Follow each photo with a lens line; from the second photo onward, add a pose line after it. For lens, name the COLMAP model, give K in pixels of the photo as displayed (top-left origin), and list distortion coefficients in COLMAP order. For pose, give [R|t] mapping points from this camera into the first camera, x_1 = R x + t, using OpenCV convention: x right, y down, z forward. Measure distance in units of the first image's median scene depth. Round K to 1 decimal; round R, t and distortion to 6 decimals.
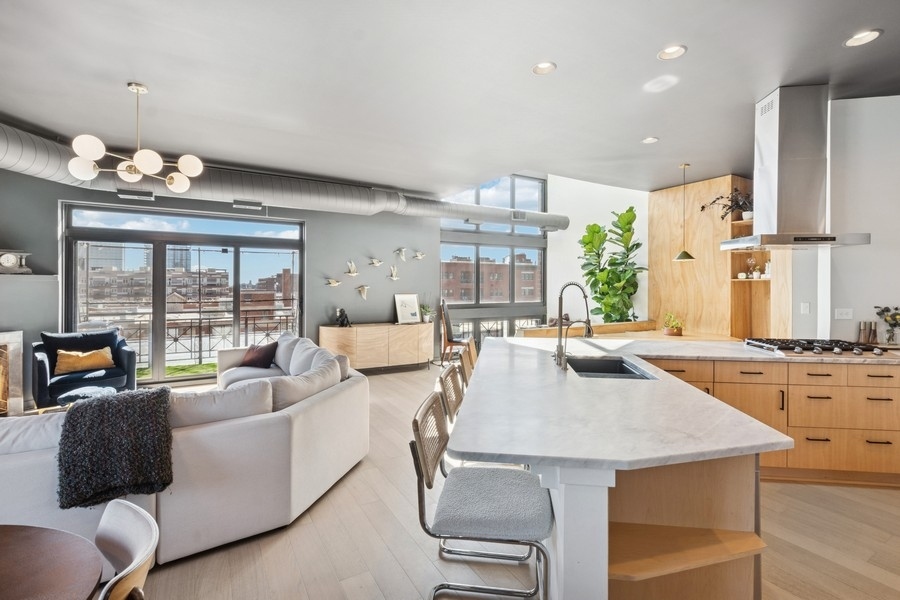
lens RADIAL K [[402.9, 0, 445.5], [0, 402.9, 282.2], [0, 0, 1]] dist [-0.012227, -0.001960]
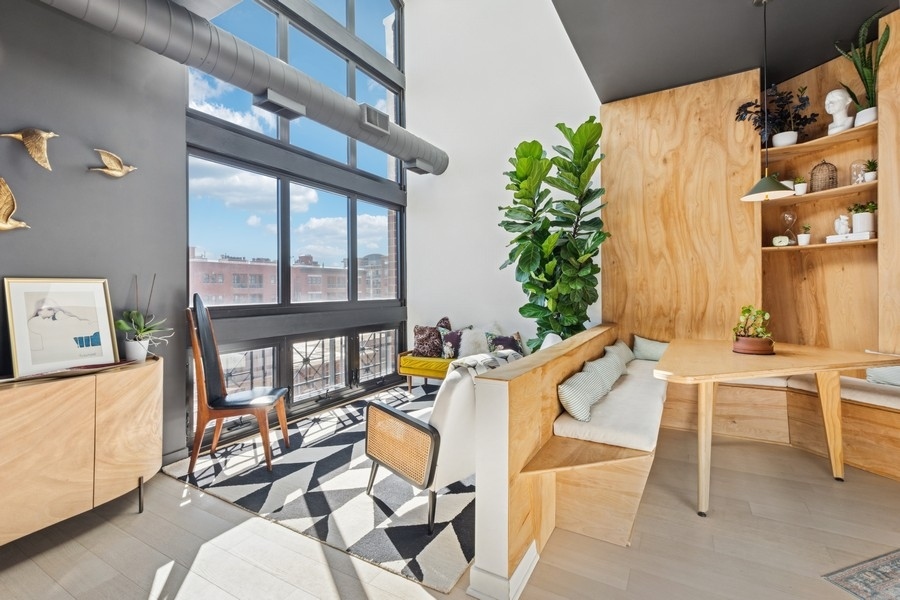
lens RADIAL K [[402.9, 0, 434.7], [0, 402.9, 284.6], [0, 0, 1]] dist [-0.012227, -0.001960]
pose [[0.876632, -0.003365, 0.481150, 0.011403], [0.005869, 0.999976, -0.003700, 0.040633], [-0.481126, 0.006067, 0.876631, 0.630048]]
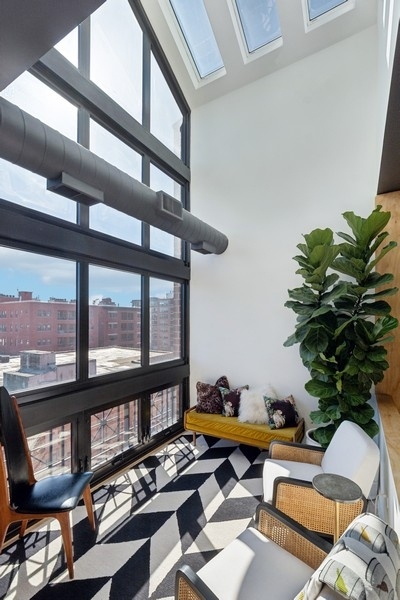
lens RADIAL K [[268.6, 0, 192.7], [0, 268.6, 311.6], [0, 0, 1]] dist [-0.012227, -0.001960]
pose [[0.875779, 0.011740, 0.482570, 0.049389], [0.000124, 0.999699, -0.024548, -0.028060], [-0.482713, 0.021558, 0.875513, 0.802541]]
